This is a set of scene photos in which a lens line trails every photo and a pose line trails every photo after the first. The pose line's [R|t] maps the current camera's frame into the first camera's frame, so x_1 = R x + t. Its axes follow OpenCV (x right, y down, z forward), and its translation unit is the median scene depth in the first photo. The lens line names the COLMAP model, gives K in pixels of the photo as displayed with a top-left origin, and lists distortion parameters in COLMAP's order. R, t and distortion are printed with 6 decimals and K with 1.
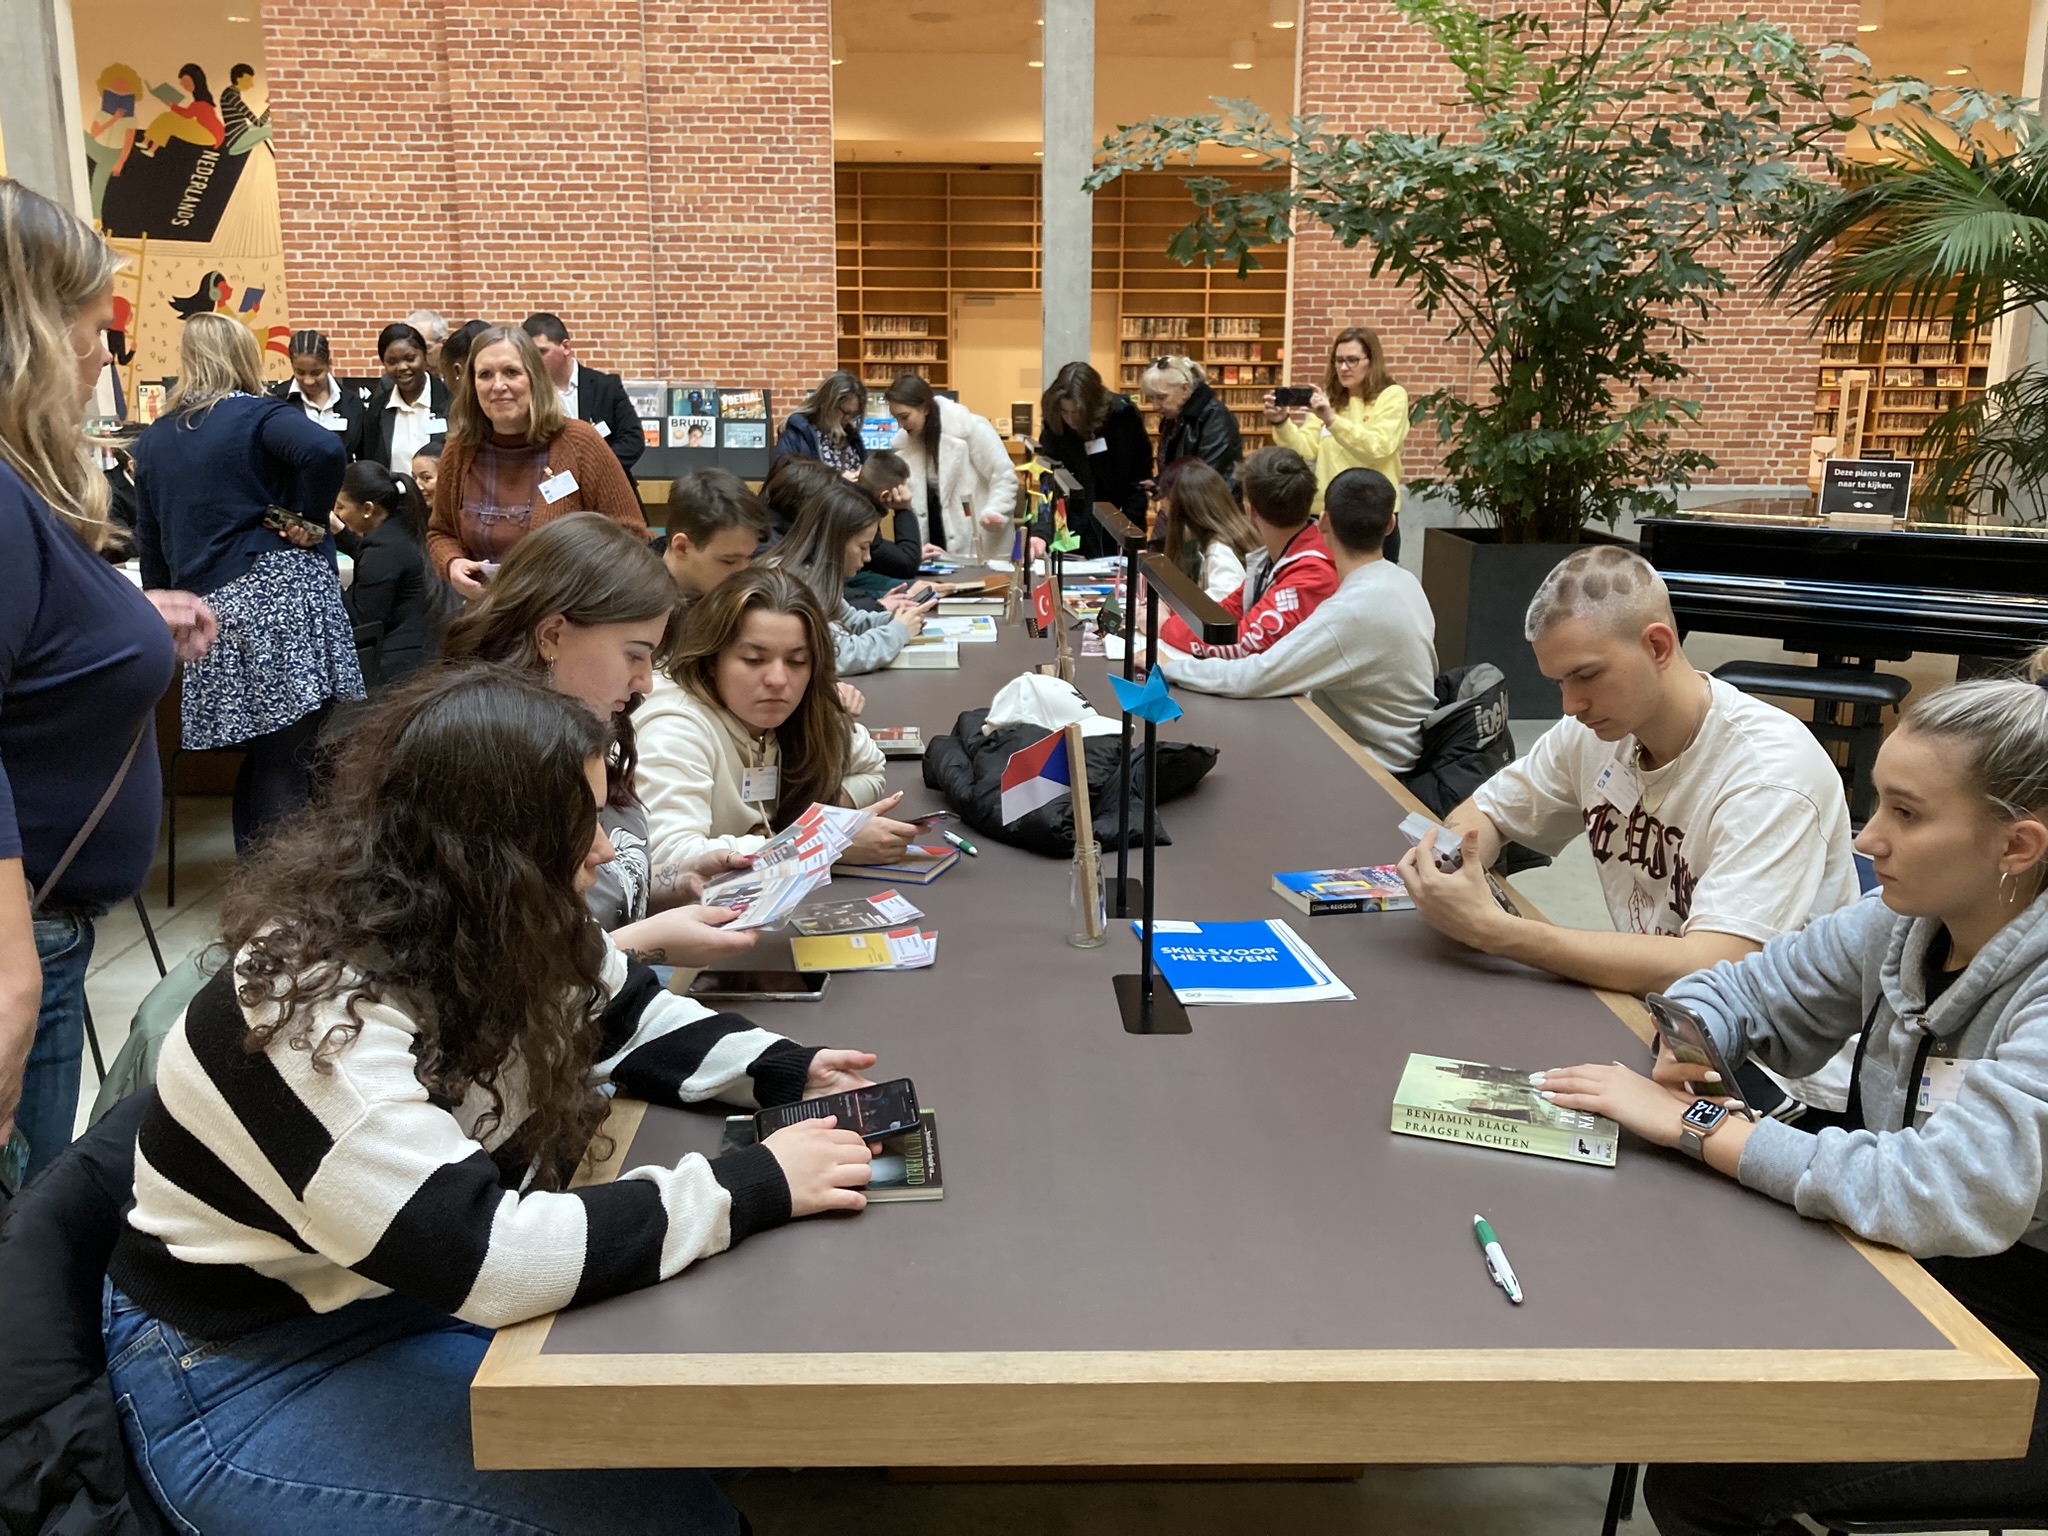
lens RADIAL K [[1679.2, 0, 1024.0], [0, 1679.2, 768.0], [0, 0, 1]] dist [-0.091066, 0.155856]
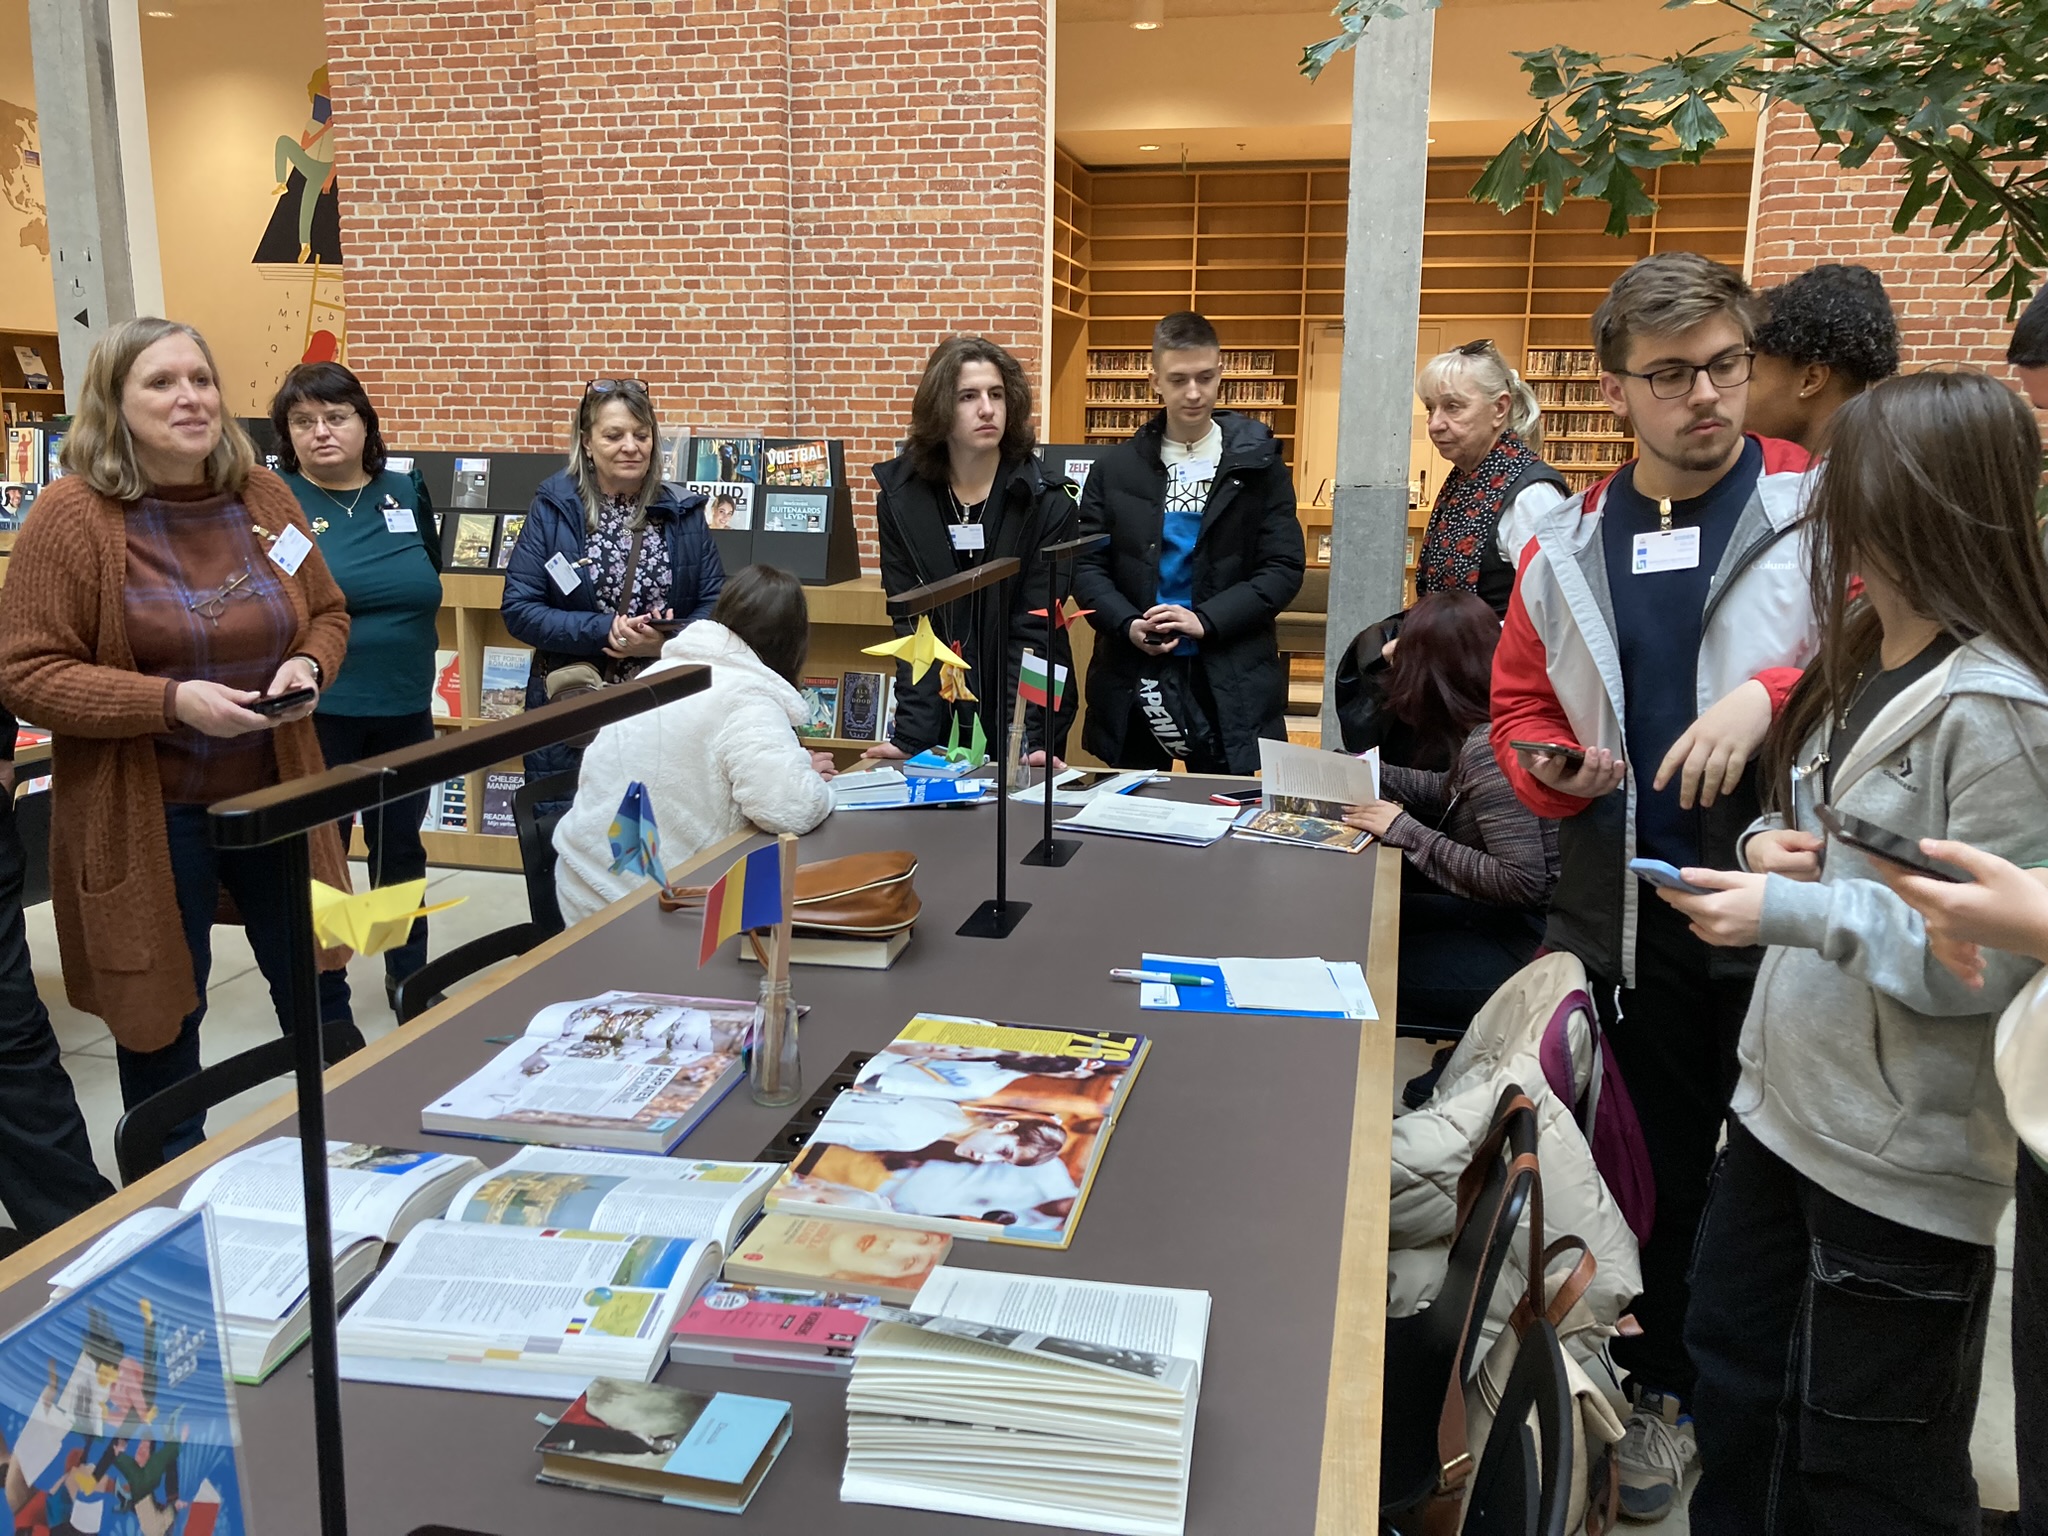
lens RADIAL K [[1664.6, 0, 1024.0], [0, 1664.6, 768.0], [0, 0, 1]] dist [-0.056184, 0.118671]
pose [[0.965204, 0.056951, -0.255220, 0.069752], [-0.063660, 0.997808, -0.018097, -0.081000], [0.253630, 0.033714, 0.966714, 0.345012]]
